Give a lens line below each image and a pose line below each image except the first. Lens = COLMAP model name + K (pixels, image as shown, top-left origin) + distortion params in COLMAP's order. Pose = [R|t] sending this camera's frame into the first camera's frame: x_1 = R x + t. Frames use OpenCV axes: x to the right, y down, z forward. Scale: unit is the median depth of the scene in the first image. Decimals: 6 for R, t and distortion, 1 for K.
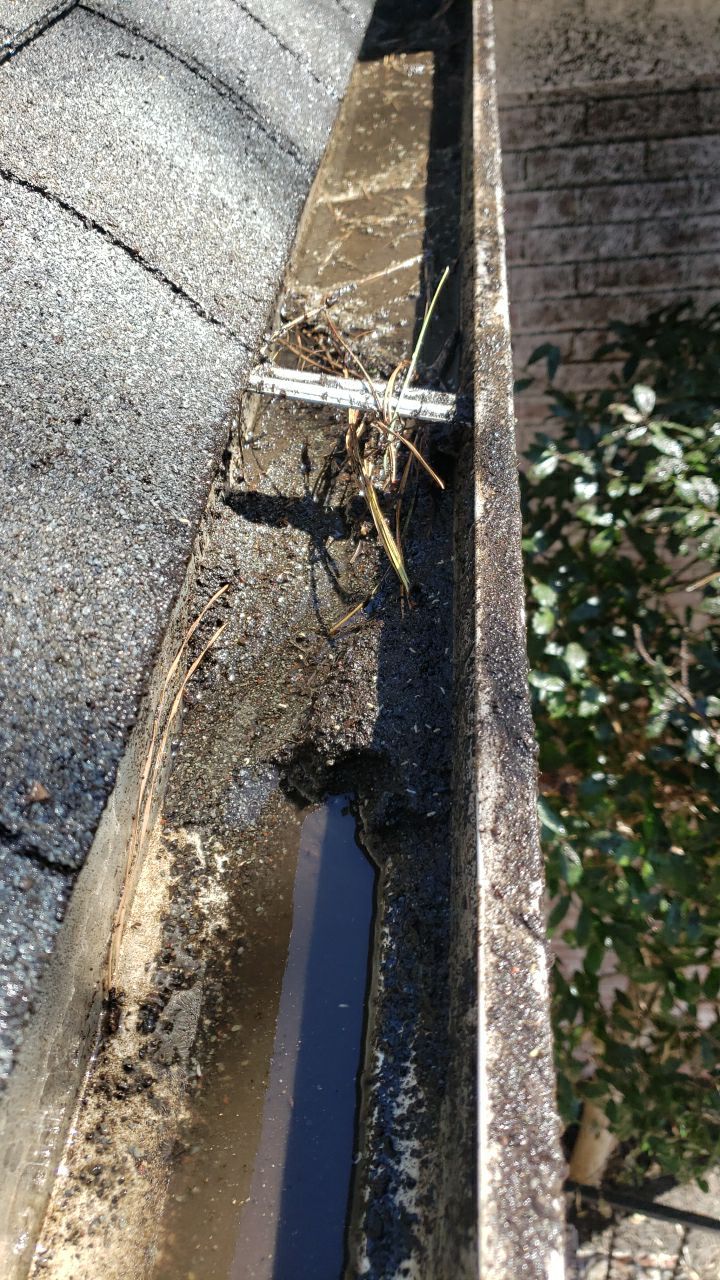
lens RADIAL K [[1016.0, 0, 361.1], [0, 1016.0, 634.9], [0, 0, 1]] dist [0.012607, -0.002173]
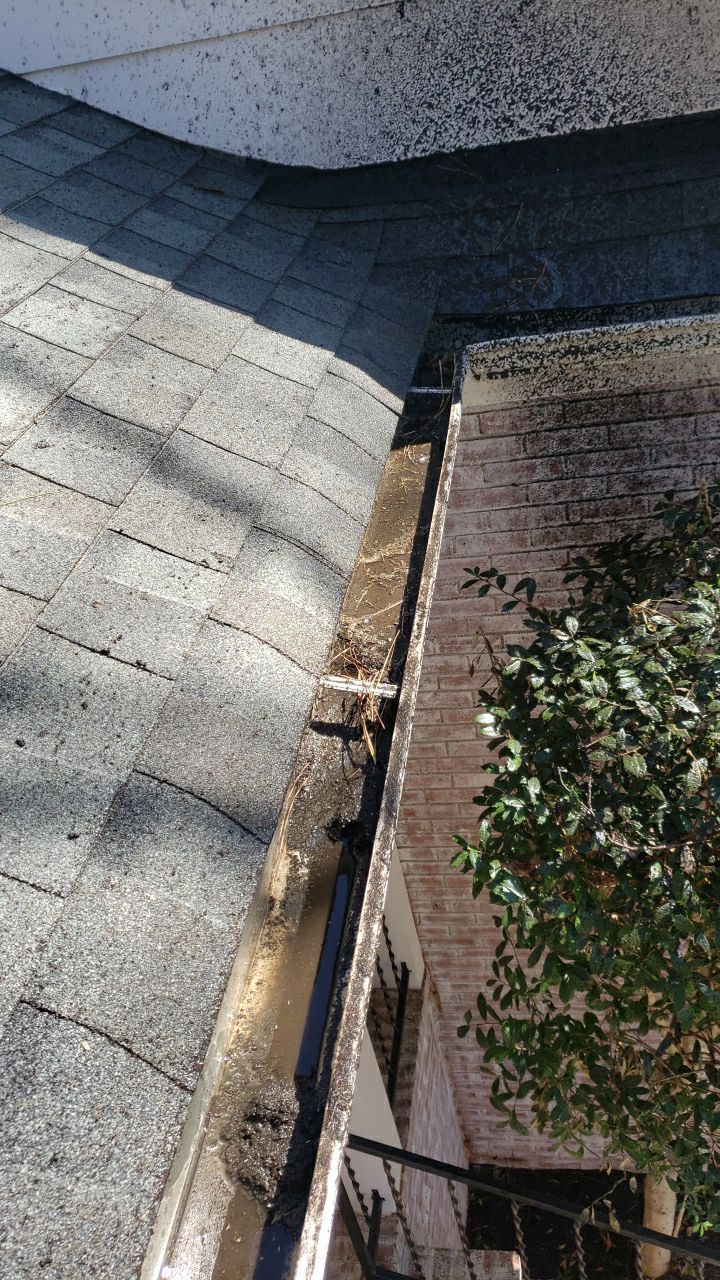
lens RADIAL K [[986.5, 0, 365.6], [0, 986.5, 620.5], [0, 0, 1]] dist [0.045014, -0.009201]
pose [[0.995495, -0.018122, -0.093069, 0.103878], [0.004850, 0.990013, -0.140890, -0.019699], [0.094693, 0.139804, 0.985641, -0.633092]]
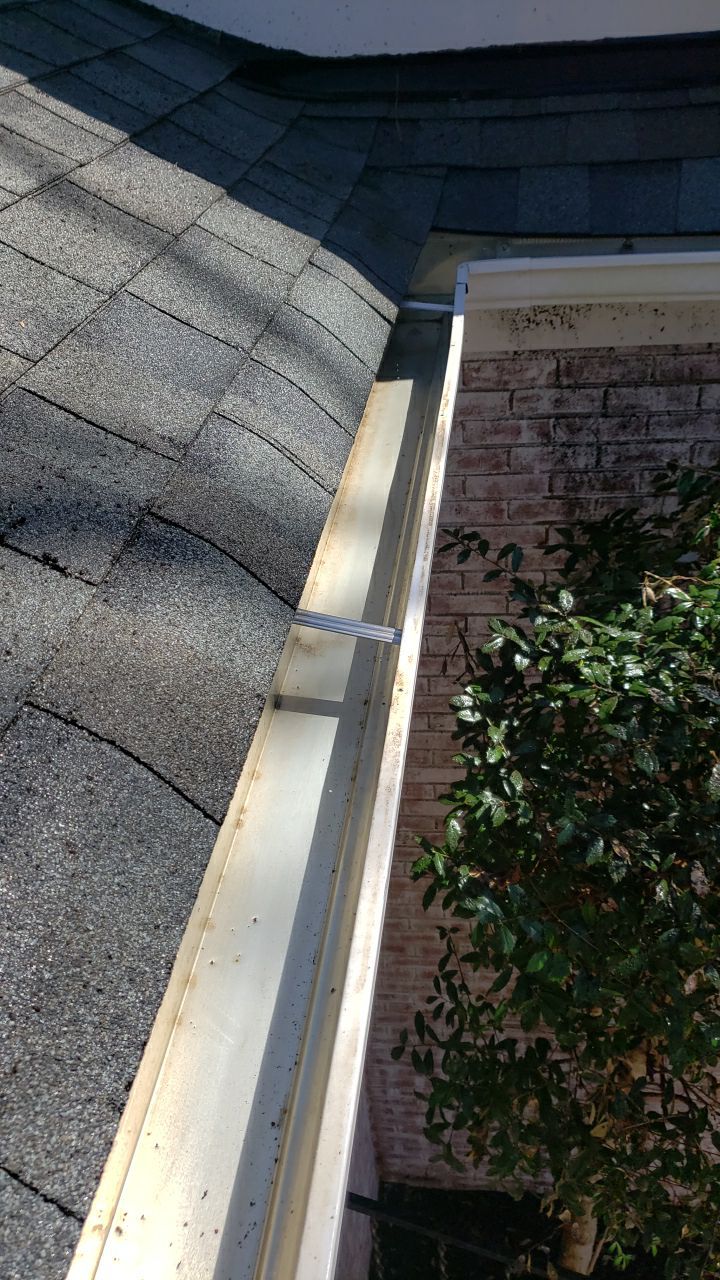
lens RADIAL K [[1016.0, 0, 361.1], [0, 1016.0, 634.9], [0, 0, 1]] dist [0.012607, -0.002173]
pose [[0.997931, 0.057445, -0.028875, 0.042320], [-0.060480, 0.991115, -0.118460, -0.002143], [0.021813, 0.119962, 0.992539, -0.420483]]
